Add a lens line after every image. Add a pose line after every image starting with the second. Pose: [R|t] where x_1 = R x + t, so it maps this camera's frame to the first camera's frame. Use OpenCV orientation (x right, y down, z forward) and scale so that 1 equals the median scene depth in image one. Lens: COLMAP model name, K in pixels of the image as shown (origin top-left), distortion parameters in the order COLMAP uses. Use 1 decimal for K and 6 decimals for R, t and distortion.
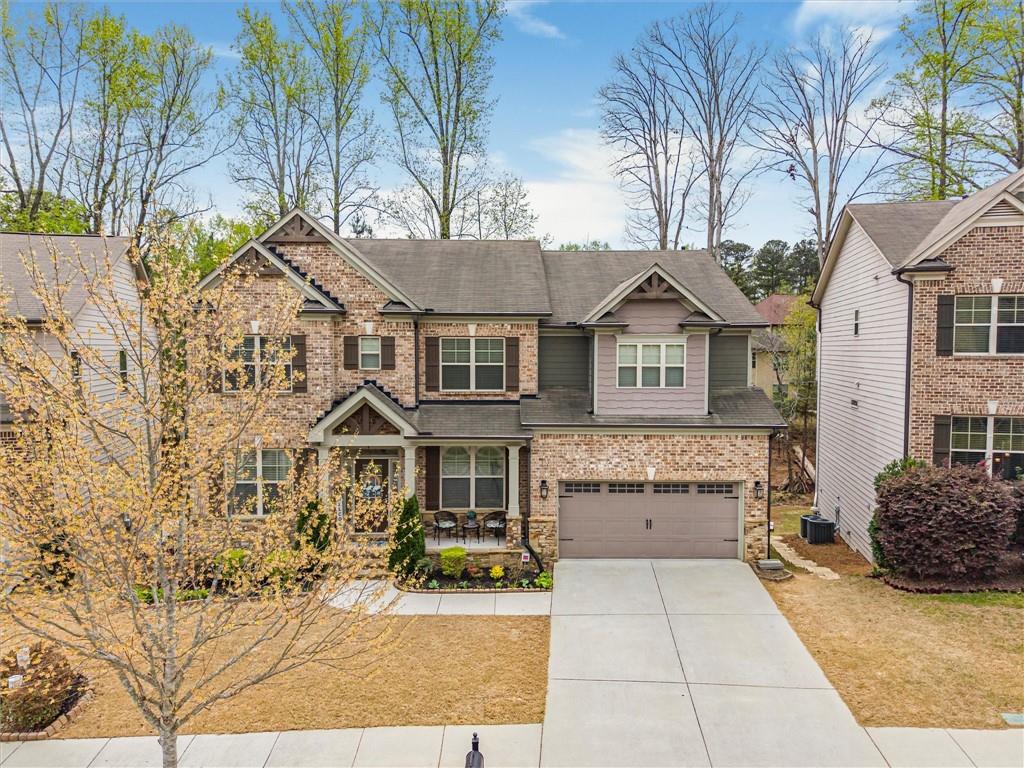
lens RADIAL K [[678.9, 0, 507.9], [0, 678.9, 385.0], [0, 0, 1]] dist [0.009150, -0.017551]
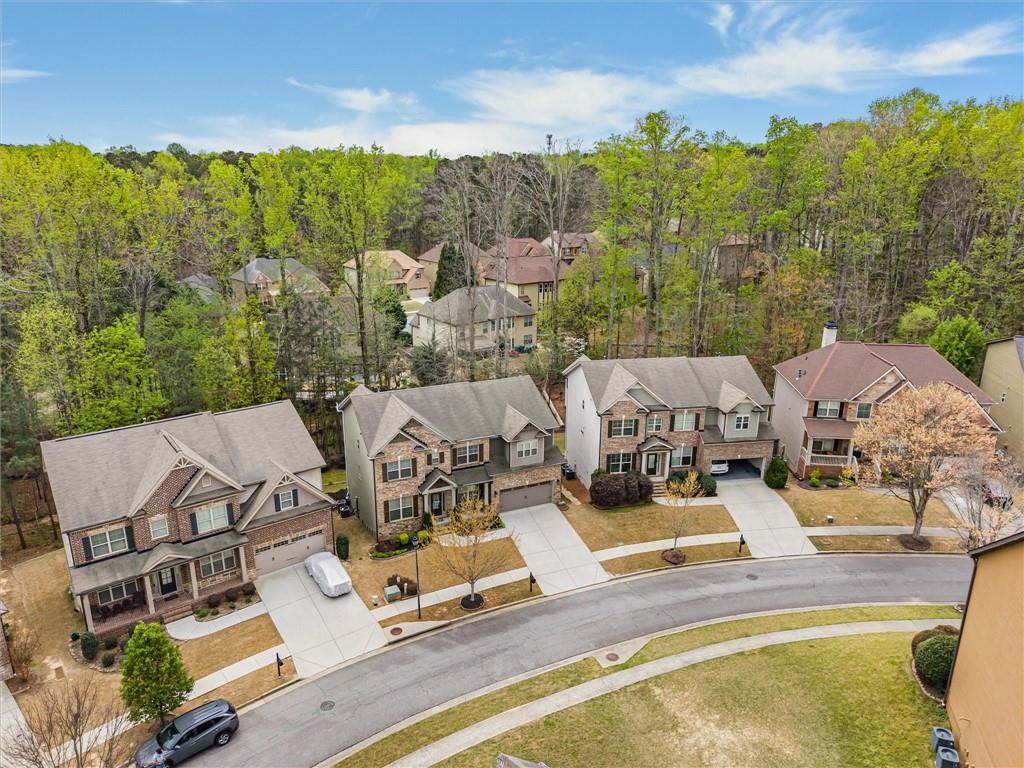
lens RADIAL K [[678.9, 0, 513.6], [0, 678.9, 365.3], [0, 0, 1]] dist [0.009150, -0.017551]
pose [[0.917876, -0.101167, 0.383757, -0.968523], [0.014283, 0.974758, 0.222807, -1.069869], [-0.396611, -0.199028, 0.896152, -1.616627]]
